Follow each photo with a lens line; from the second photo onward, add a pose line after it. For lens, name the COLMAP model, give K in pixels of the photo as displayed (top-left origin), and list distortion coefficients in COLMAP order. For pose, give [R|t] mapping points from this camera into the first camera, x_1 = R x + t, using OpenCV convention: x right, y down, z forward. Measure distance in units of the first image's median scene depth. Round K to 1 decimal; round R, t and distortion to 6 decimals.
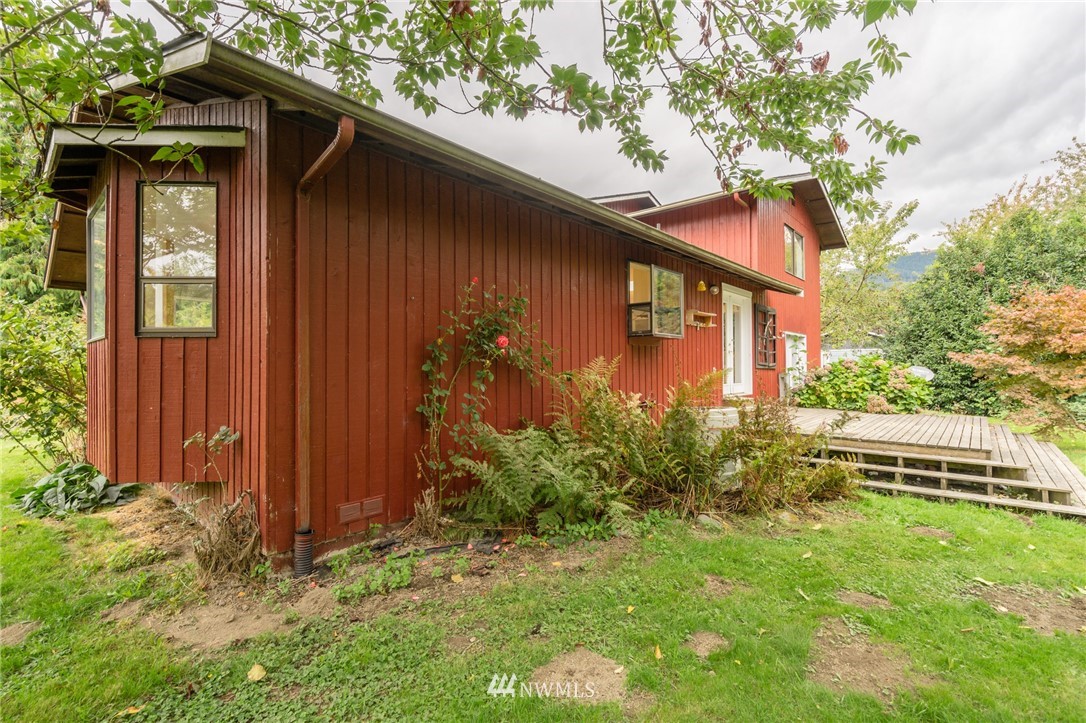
lens RADIAL K [[490.6, 0, 555.9], [0, 490.6, 362.4], [0, 0, 1]] dist [-0.000872, 0.000867]
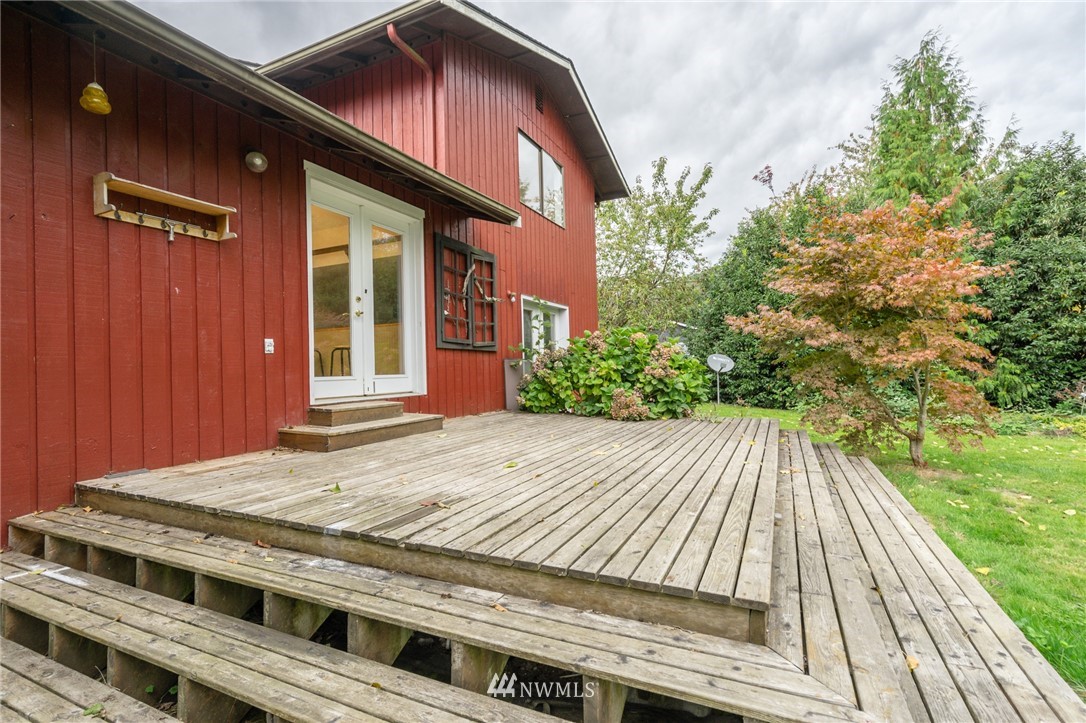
lens RADIAL K [[490.6, 0, 555.9], [0, 490.6, 362.4], [0, 0, 1]] dist [-0.000872, 0.000867]
pose [[0.961129, -0.013940, 0.275749, 0.395056], [0.014350, 0.999897, 0.000530, 0.031643], [-0.275728, 0.003447, 0.961229, 0.434537]]
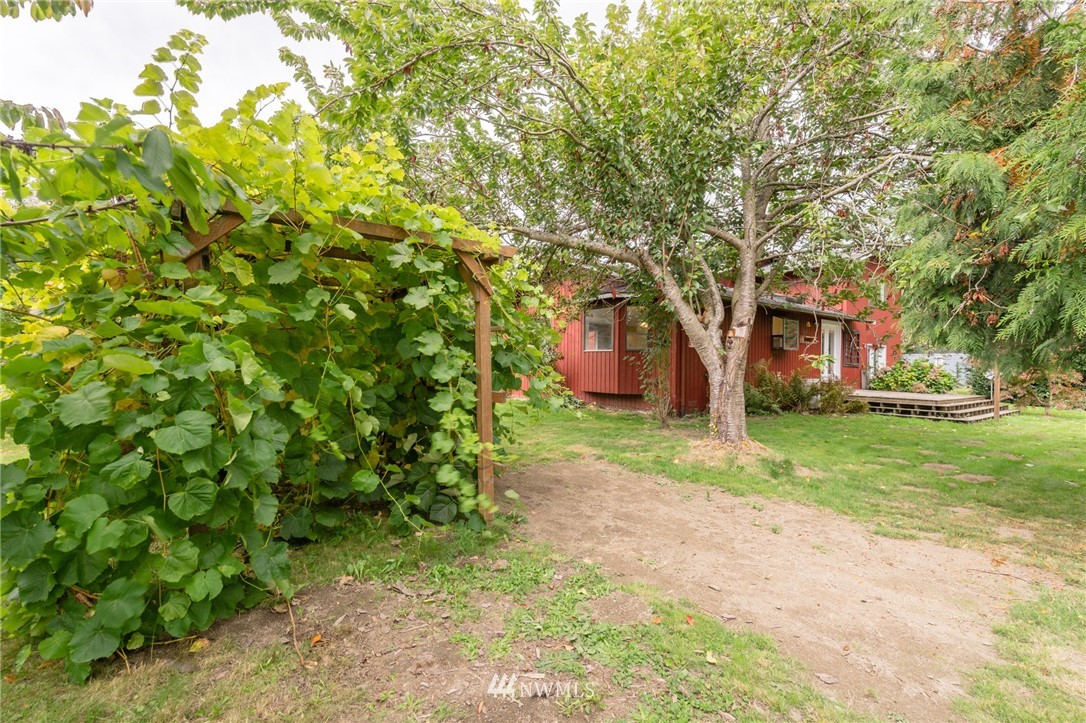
lens RADIAL K [[490.6, 0, 555.9], [0, 490.6, 362.4], [0, 0, 1]] dist [-0.000872, 0.000867]
pose [[0.978142, 0.015342, -0.207370, -0.234500], [-0.014306, 0.999877, 0.006494, 0.002180], [0.207444, -0.003385, 0.978241, -0.933627]]
